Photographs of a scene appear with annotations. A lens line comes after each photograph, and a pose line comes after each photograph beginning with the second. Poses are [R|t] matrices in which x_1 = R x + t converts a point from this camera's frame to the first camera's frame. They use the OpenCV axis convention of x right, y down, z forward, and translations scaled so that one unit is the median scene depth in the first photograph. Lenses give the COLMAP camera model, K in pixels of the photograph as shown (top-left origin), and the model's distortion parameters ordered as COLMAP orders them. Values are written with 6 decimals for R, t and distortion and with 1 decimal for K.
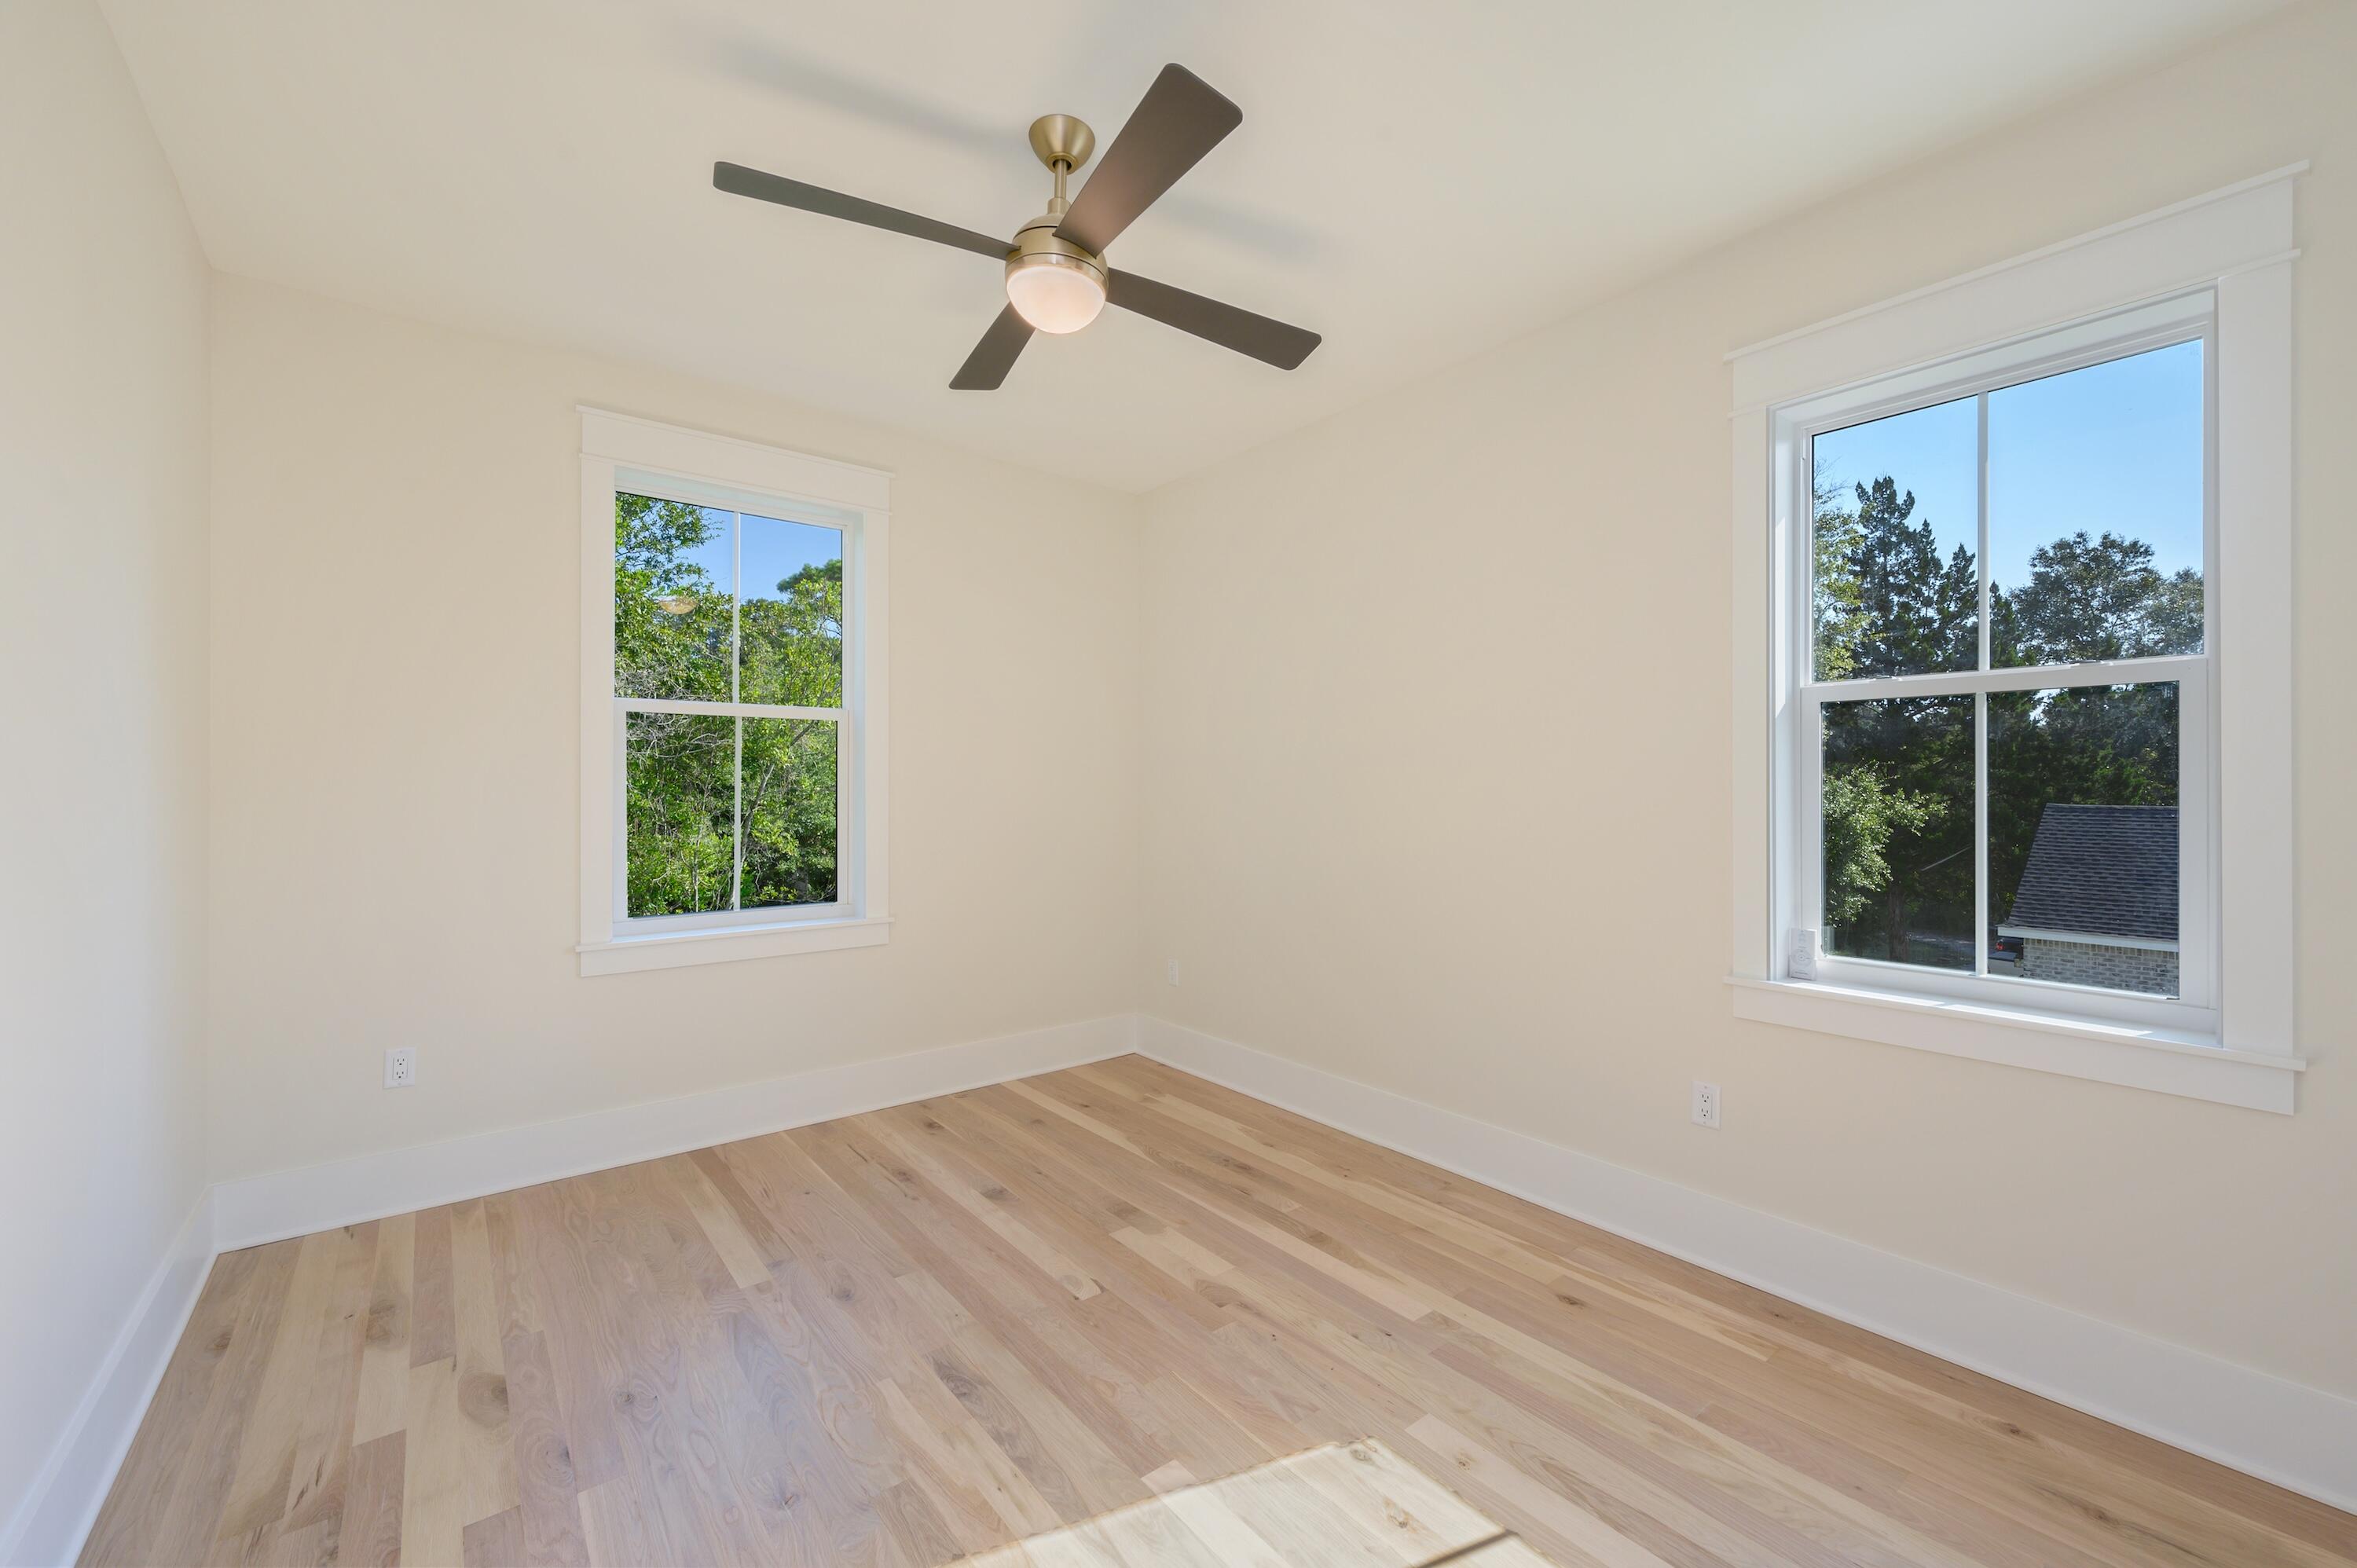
lens RADIAL K [[937.4, 0, 1180.2], [0, 937.4, 784.9], [0, 0, 1]] dist [-0.001083, 0.000316]
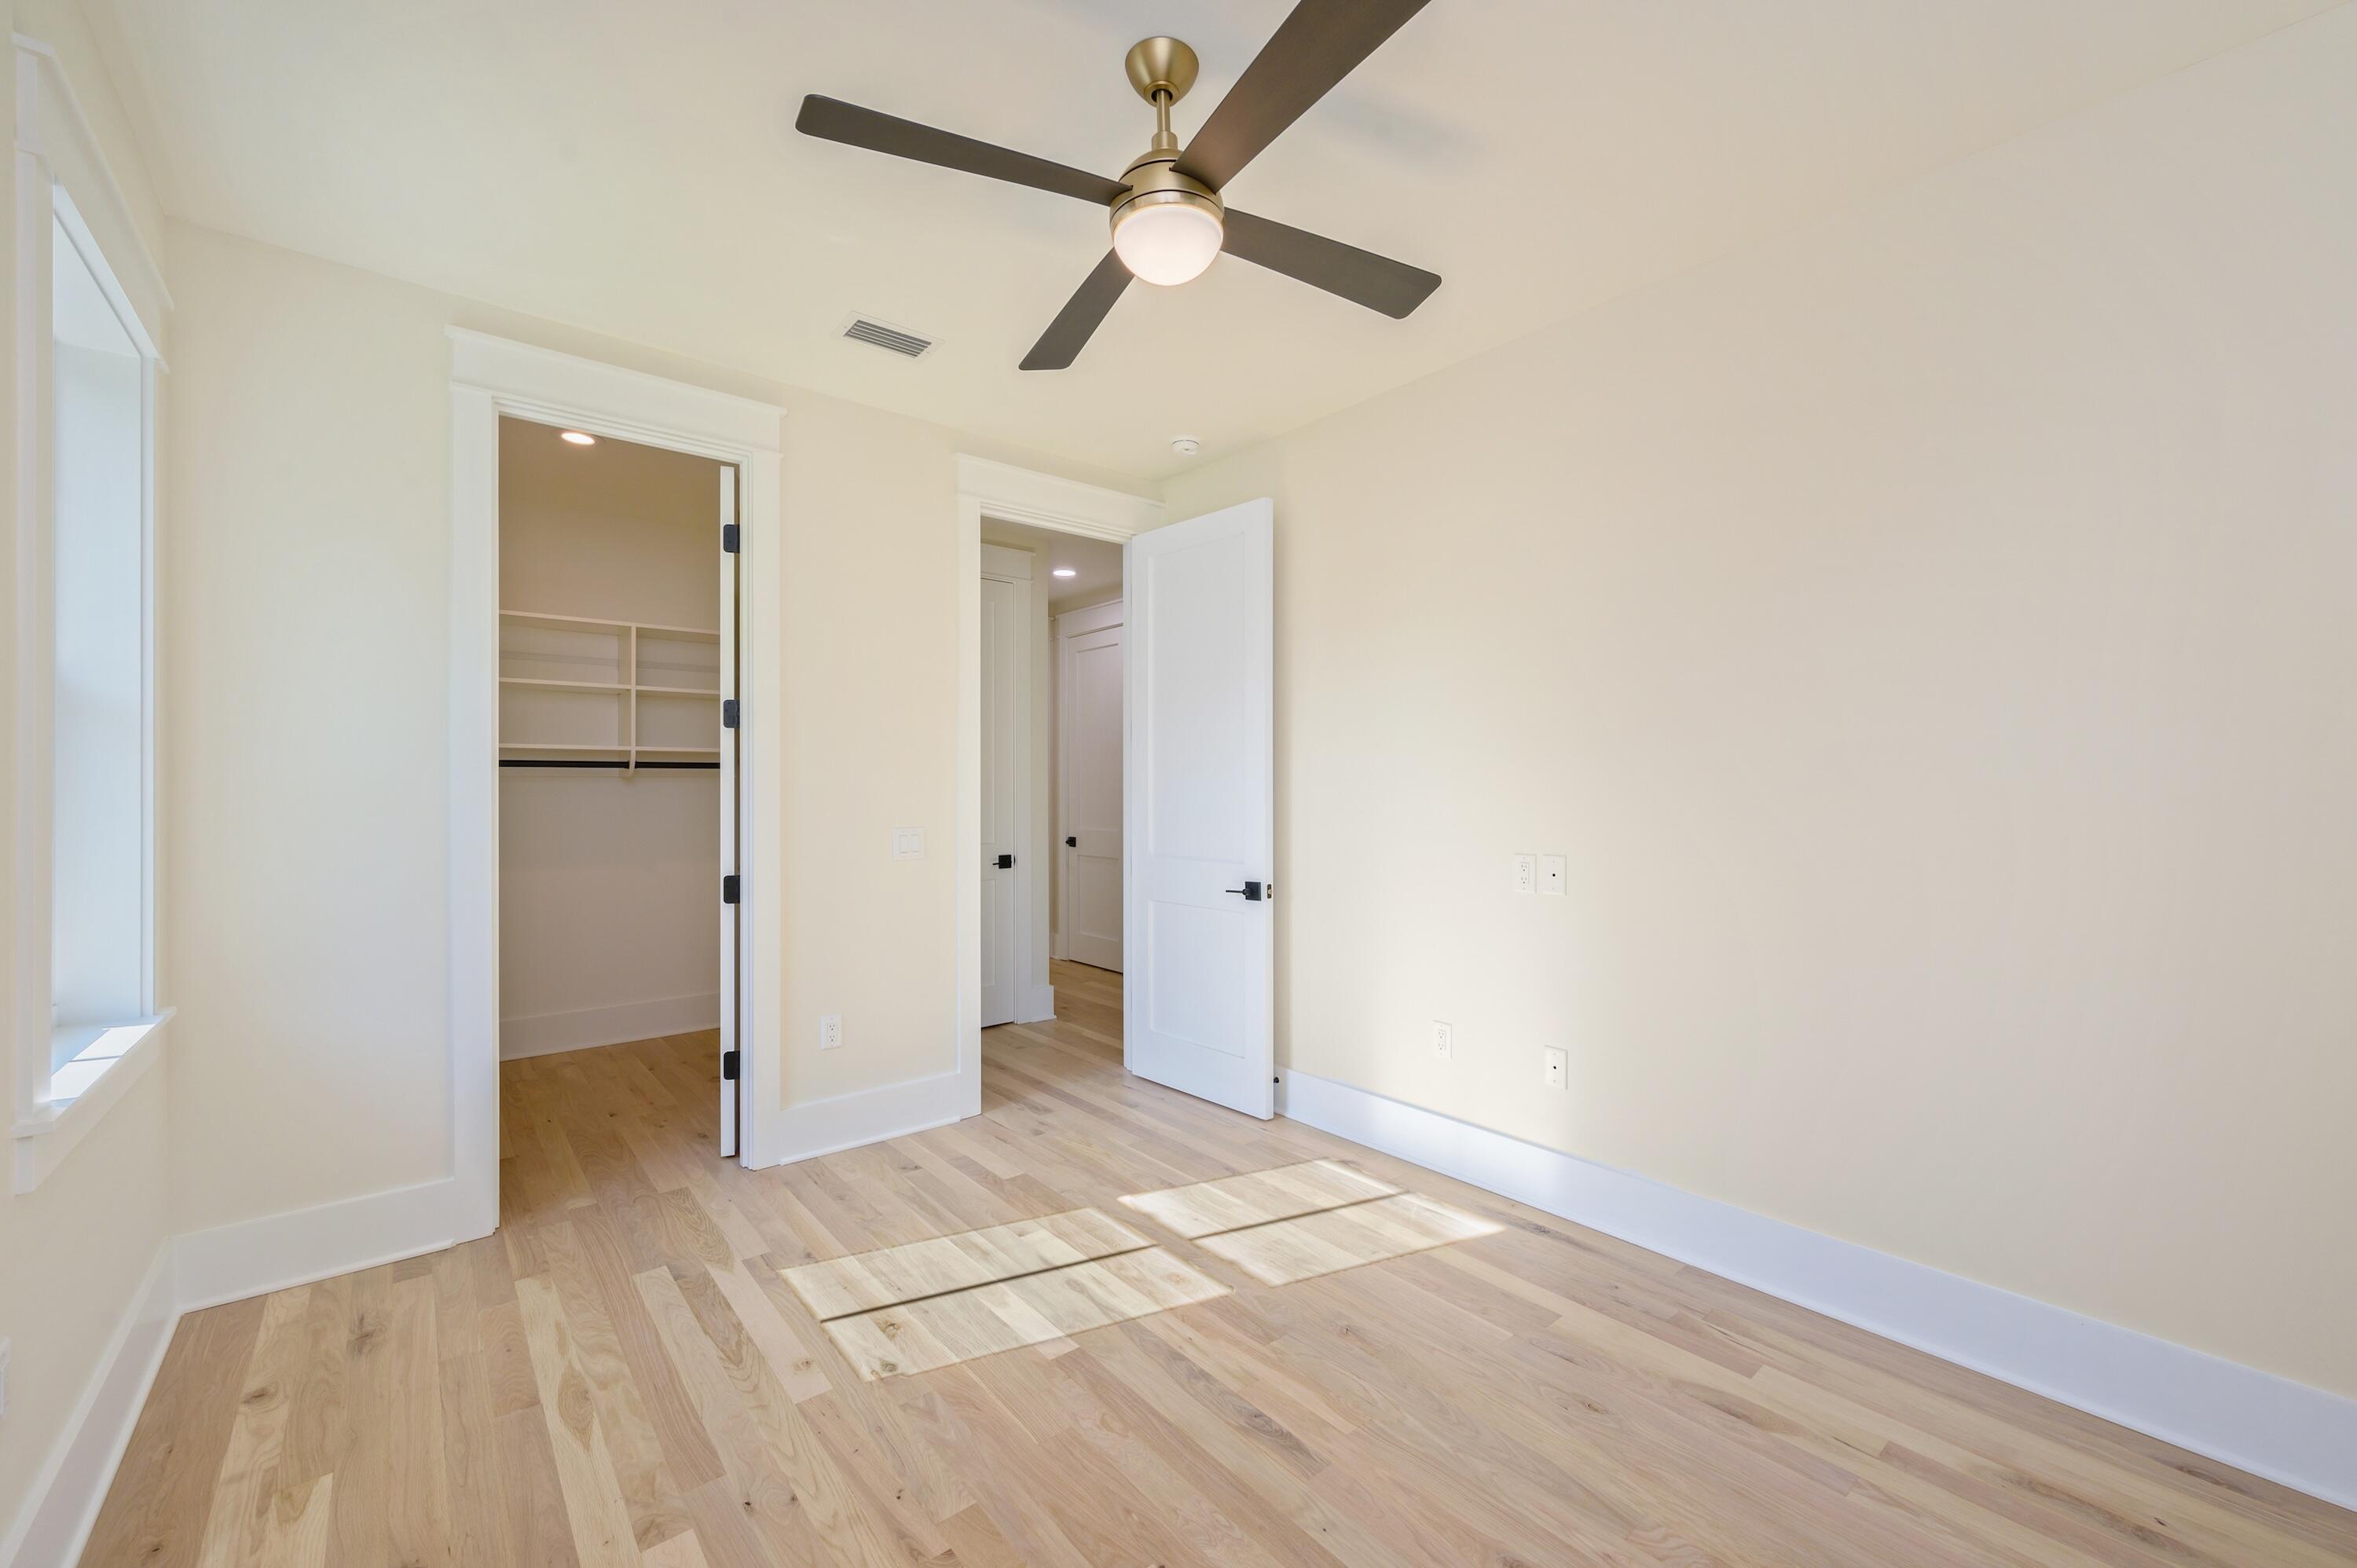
lens RADIAL K [[937.4, 0, 1178.2], [0, 937.4, 786.3], [0, 0, 1]] dist [-0.001083, 0.000316]
pose [[-0.999691, 0.000785, -0.024855, -0.127053], [0.000905, 0.999988, -0.004793, -0.000036], [0.024851, -0.004814, -0.999680, 2.001101]]
